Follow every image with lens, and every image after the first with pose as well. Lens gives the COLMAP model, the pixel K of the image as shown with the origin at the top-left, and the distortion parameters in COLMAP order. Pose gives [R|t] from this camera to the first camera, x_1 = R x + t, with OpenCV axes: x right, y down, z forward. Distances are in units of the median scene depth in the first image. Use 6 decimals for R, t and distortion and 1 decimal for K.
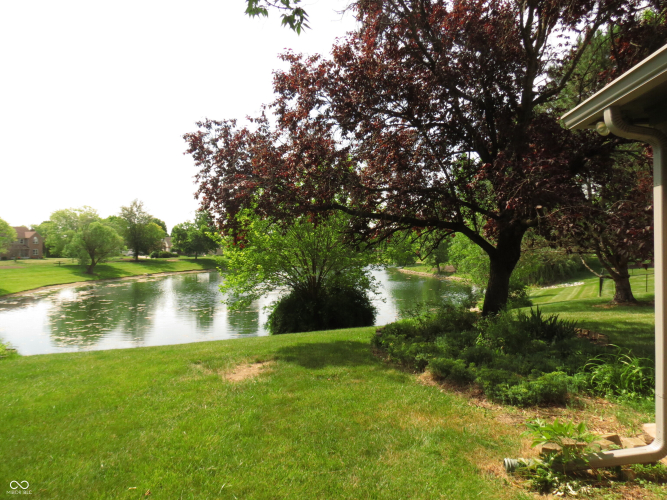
lens RADIAL K [[465.7, 0, 333.5], [0, 465.7, 250.0], [0, 0, 1]] dist [-0.001474, -0.000129]
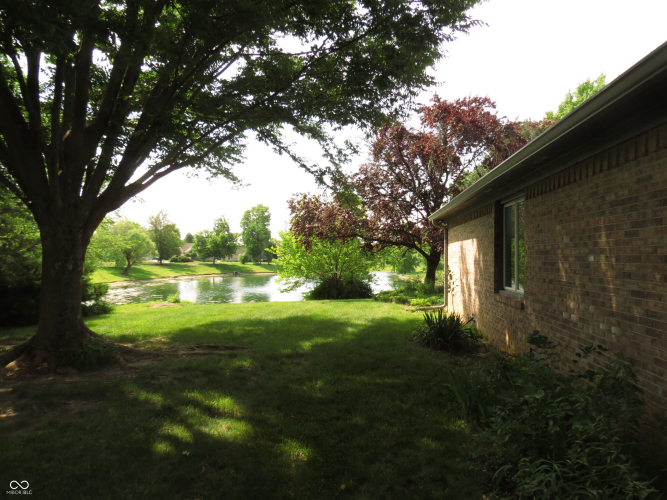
lens RADIAL K [[465.7, 0, 333.5], [0, 465.7, 250.0], [0, 0, 1]] dist [-0.001474, -0.000129]
pose [[0.999819, 0.017973, -0.006182, -0.009295], [-0.018080, 0.999679, -0.017771, 0.001465], [0.005861, 0.017880, 0.999823, -0.115849]]
